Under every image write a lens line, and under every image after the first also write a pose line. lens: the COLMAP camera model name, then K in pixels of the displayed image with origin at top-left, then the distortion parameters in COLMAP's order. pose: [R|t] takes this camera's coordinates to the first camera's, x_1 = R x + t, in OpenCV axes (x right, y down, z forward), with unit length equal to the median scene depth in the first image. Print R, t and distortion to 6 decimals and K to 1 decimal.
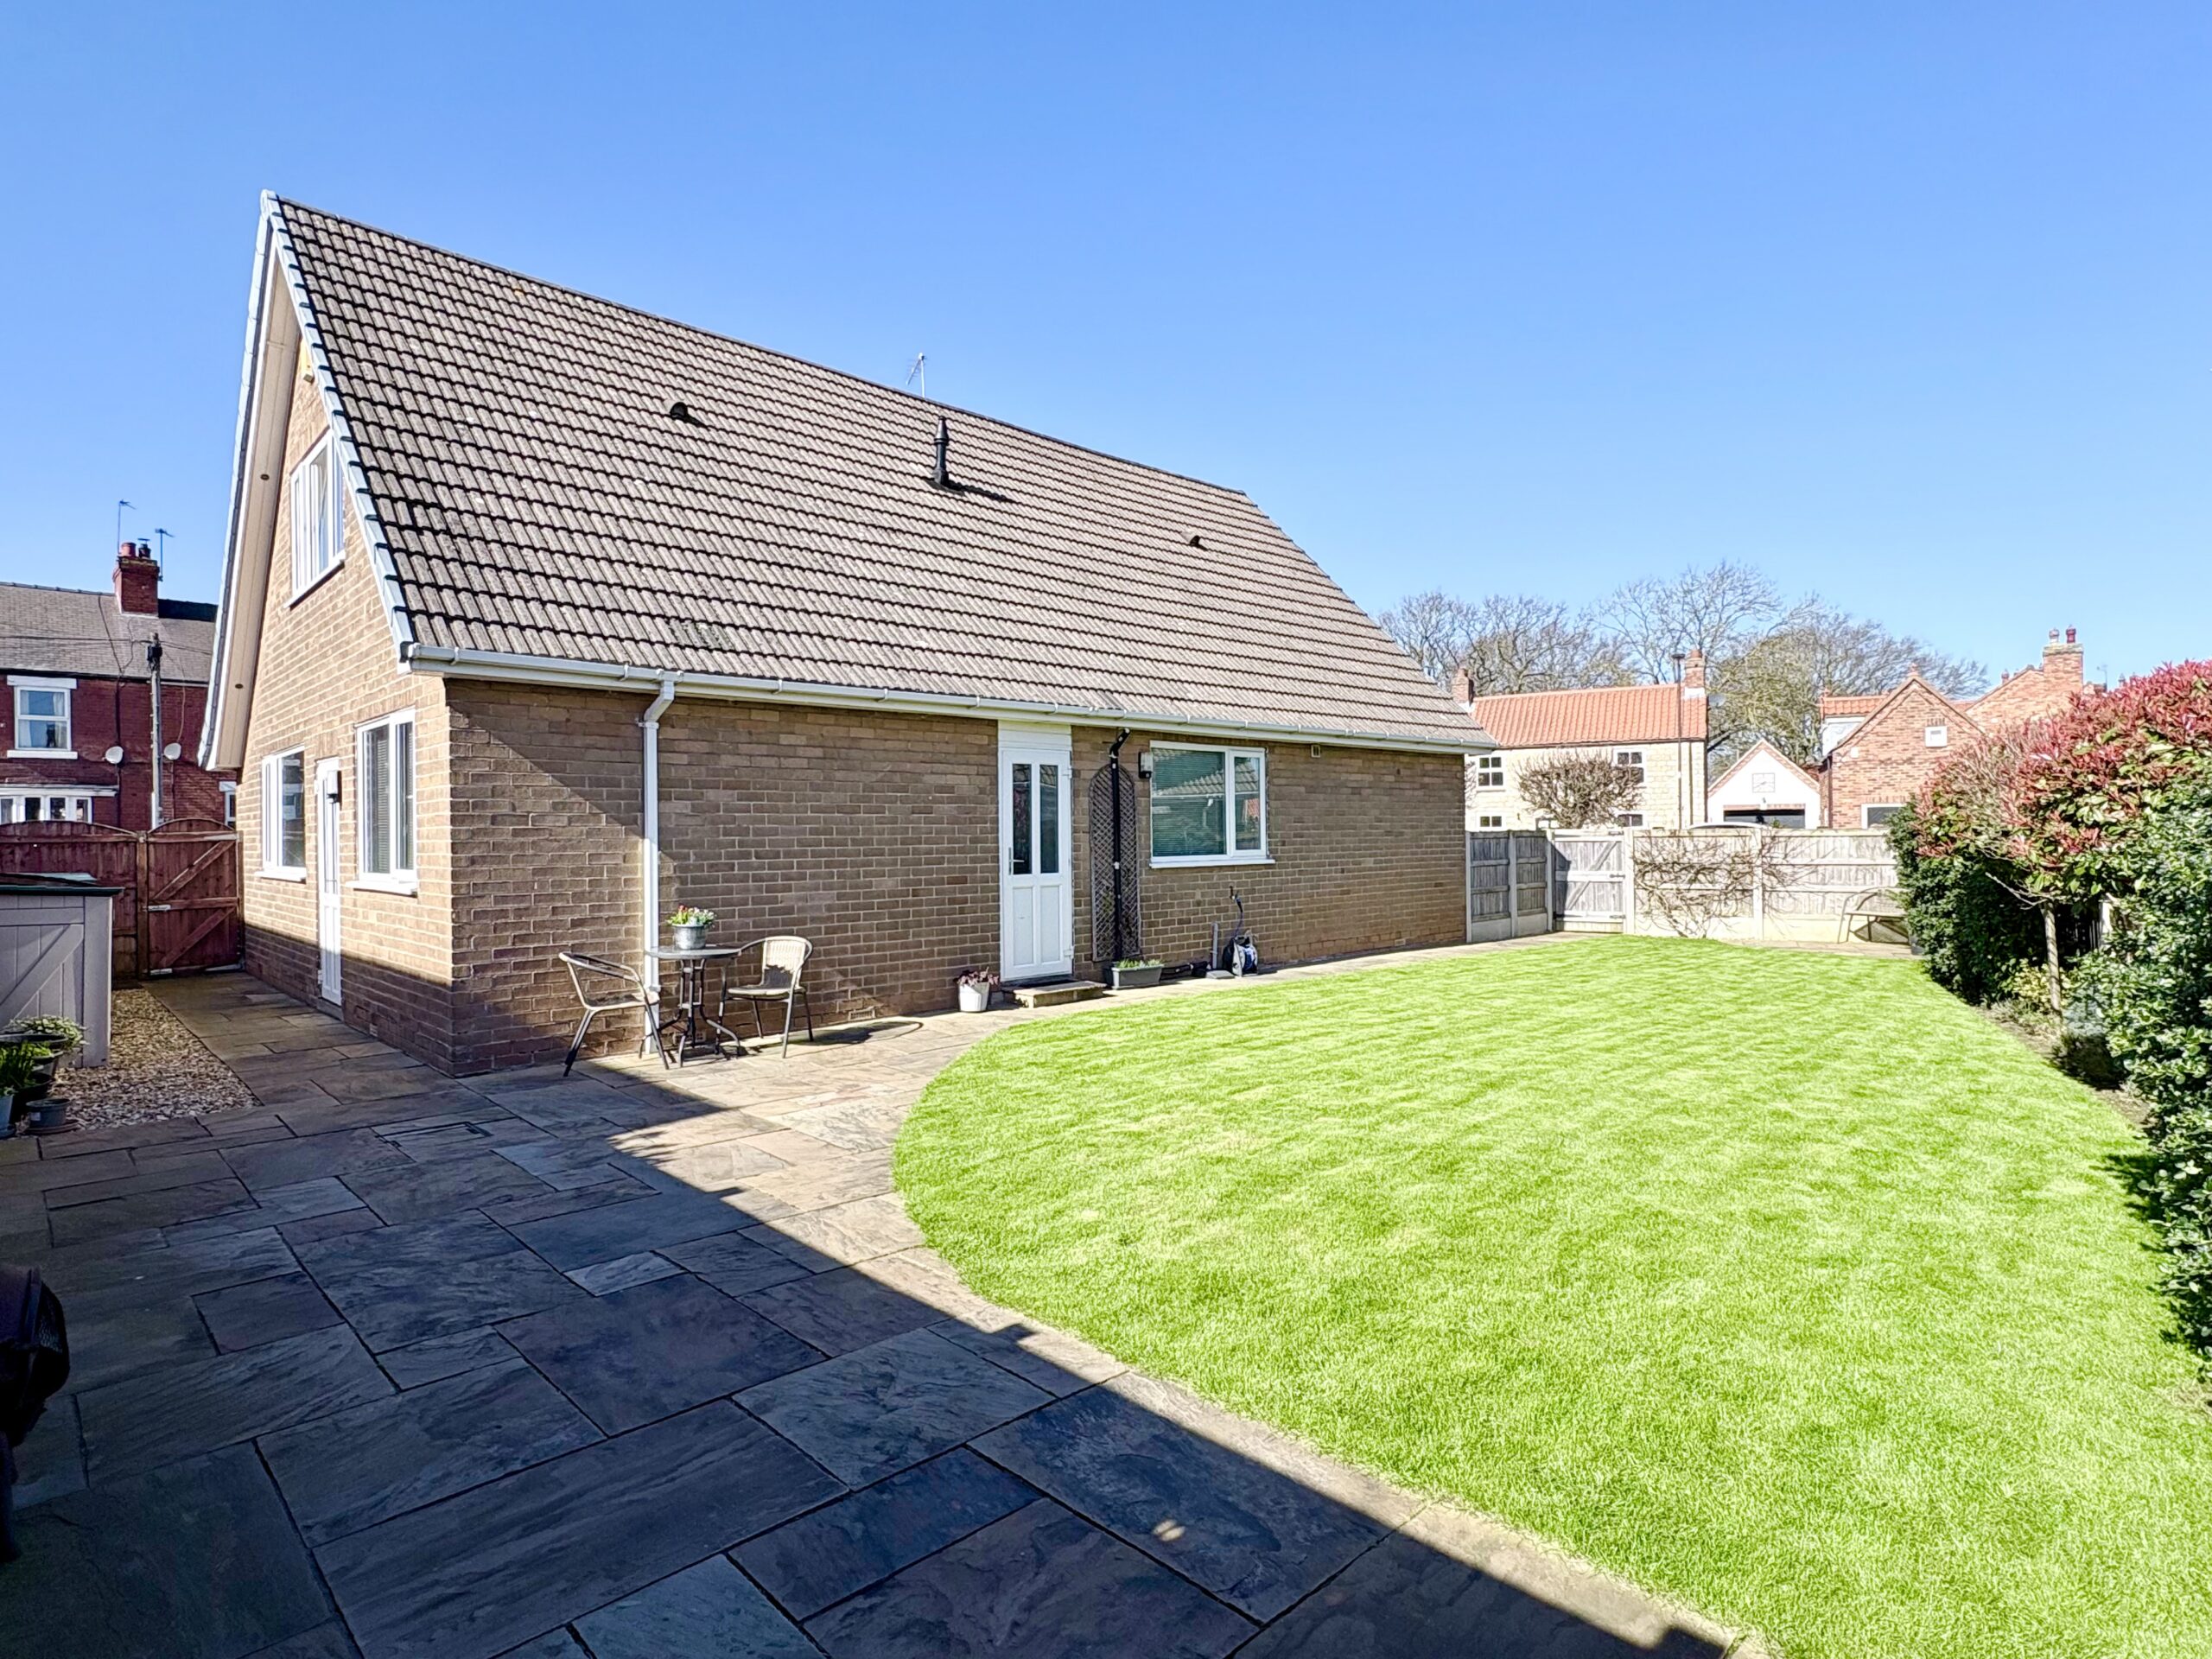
lens RADIAL K [[1156.7, 0, 1104.4], [0, 1156.7, 834.2], [0, 0, 1]] dist [0.001572, 0.000507]
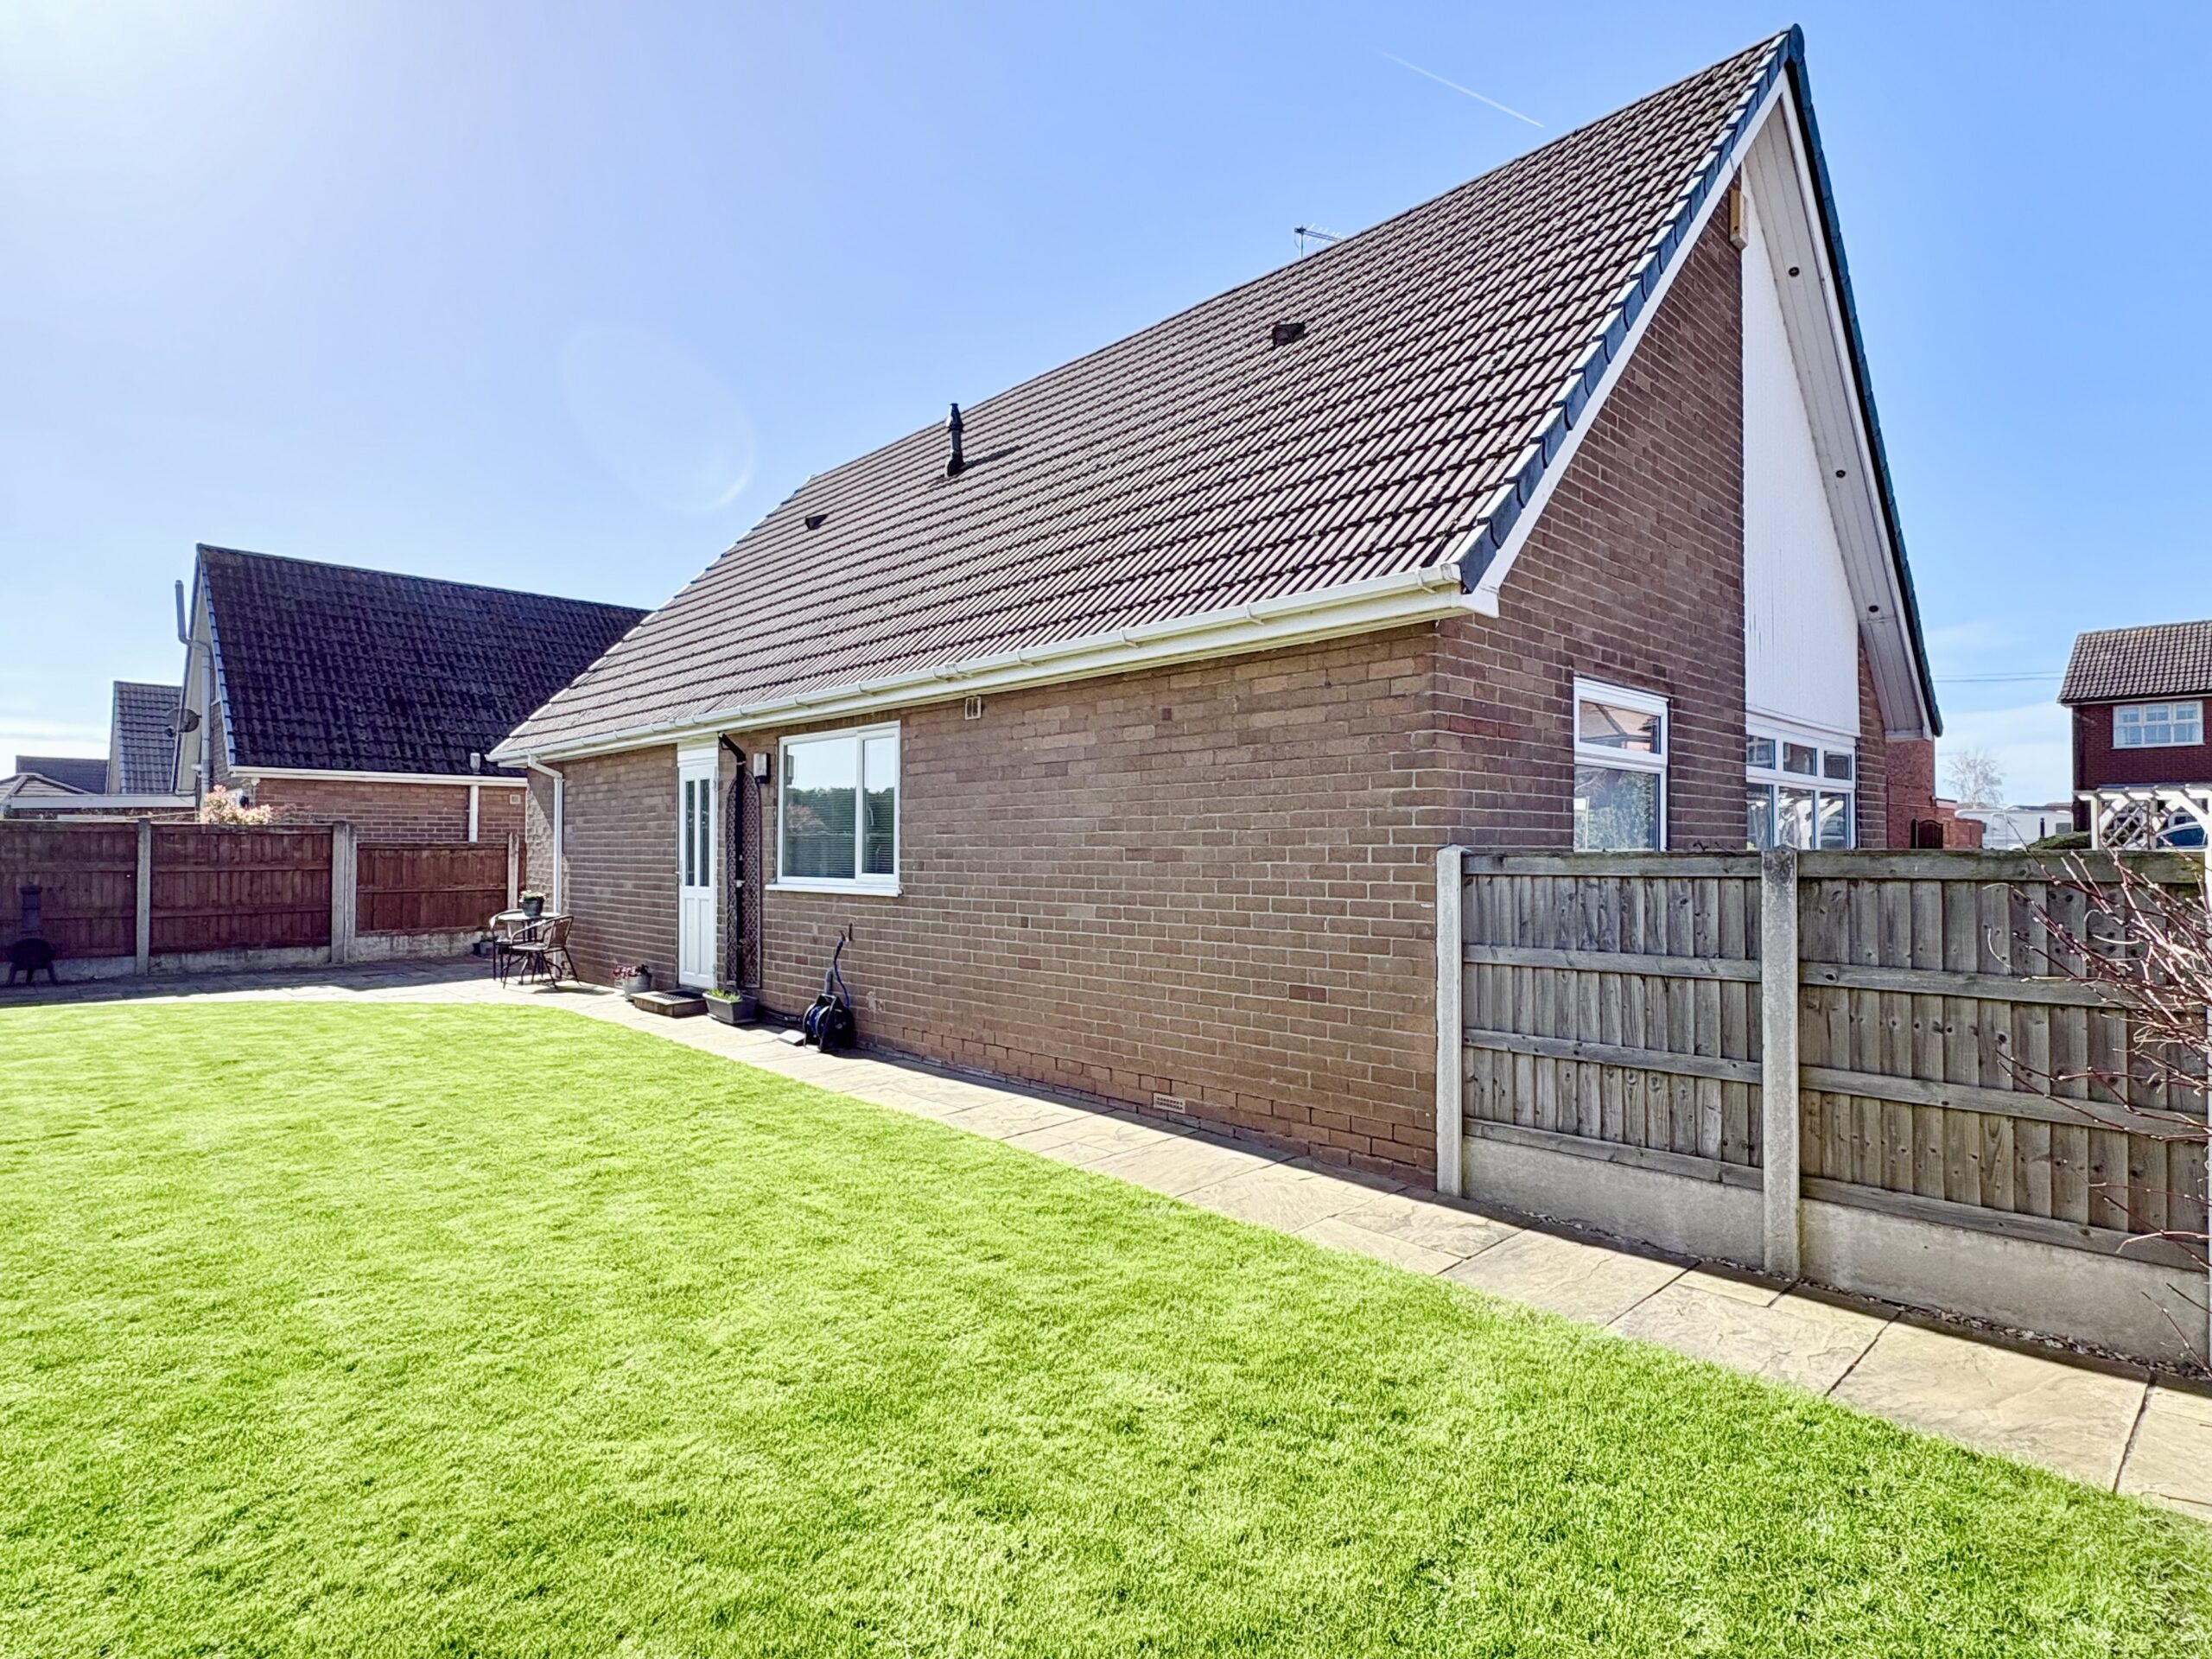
lens RADIAL K [[1156.7, 0, 1103.0], [0, 1156.7, 829.5], [0, 0, 1]] dist [0.001572, 0.000507]
pose [[-0.001350, 0.002362, -0.999996, 0.673495], [0.009007, 0.999957, 0.002350, -0.011070], [0.999959, -0.009004, -0.001371, 0.947739]]
